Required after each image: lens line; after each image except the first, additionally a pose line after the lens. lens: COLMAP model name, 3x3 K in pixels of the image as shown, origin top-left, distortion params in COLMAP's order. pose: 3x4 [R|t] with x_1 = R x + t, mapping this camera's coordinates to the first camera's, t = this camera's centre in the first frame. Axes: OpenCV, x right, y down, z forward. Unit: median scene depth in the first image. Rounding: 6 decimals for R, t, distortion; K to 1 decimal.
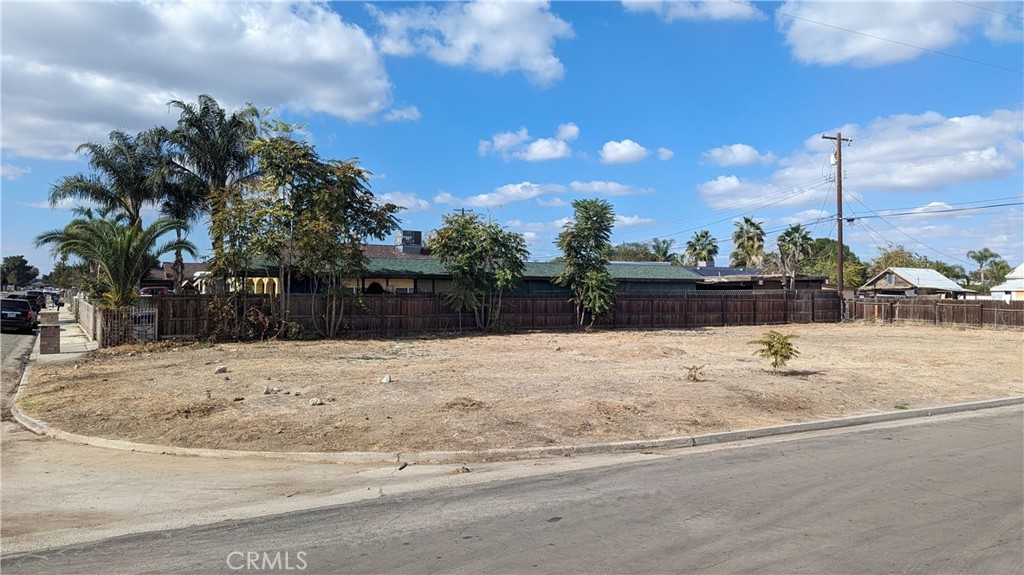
lens RADIAL K [[810.2, 0, 524.9], [0, 810.2, 287.1], [0, 0, 1]] dist [0.051997, -0.017229]
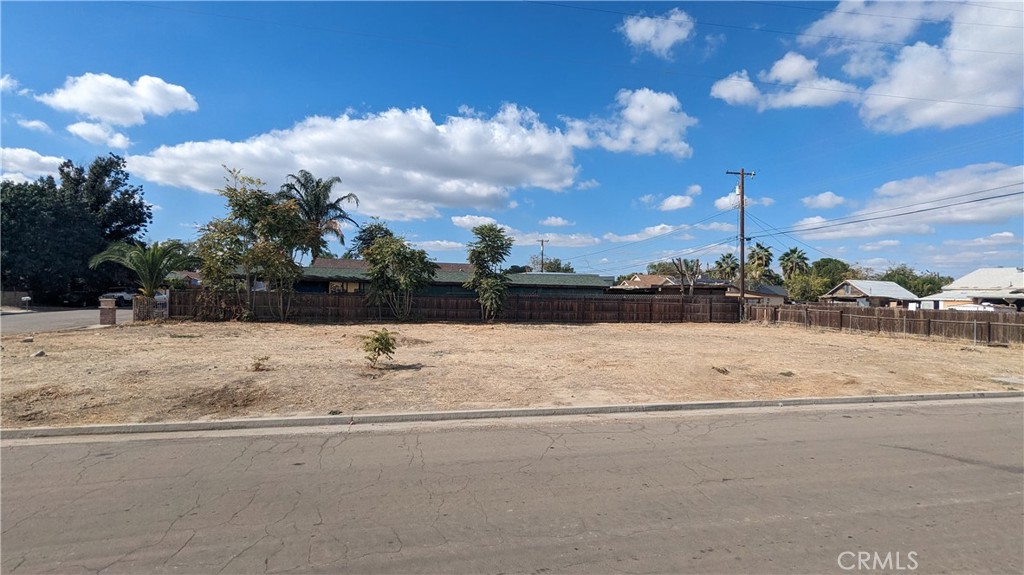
lens RADIAL K [[496.7, 0, 505.3], [0, 496.7, 298.6], [0, 0, 1]] dist [-0.004357, 0.002804]
pose [[0.947179, 0.018980, -0.320144, 0.309183], [-0.014789, 0.999770, 0.015515, 0.000381], [0.320365, -0.009961, 0.947242, 0.191124]]
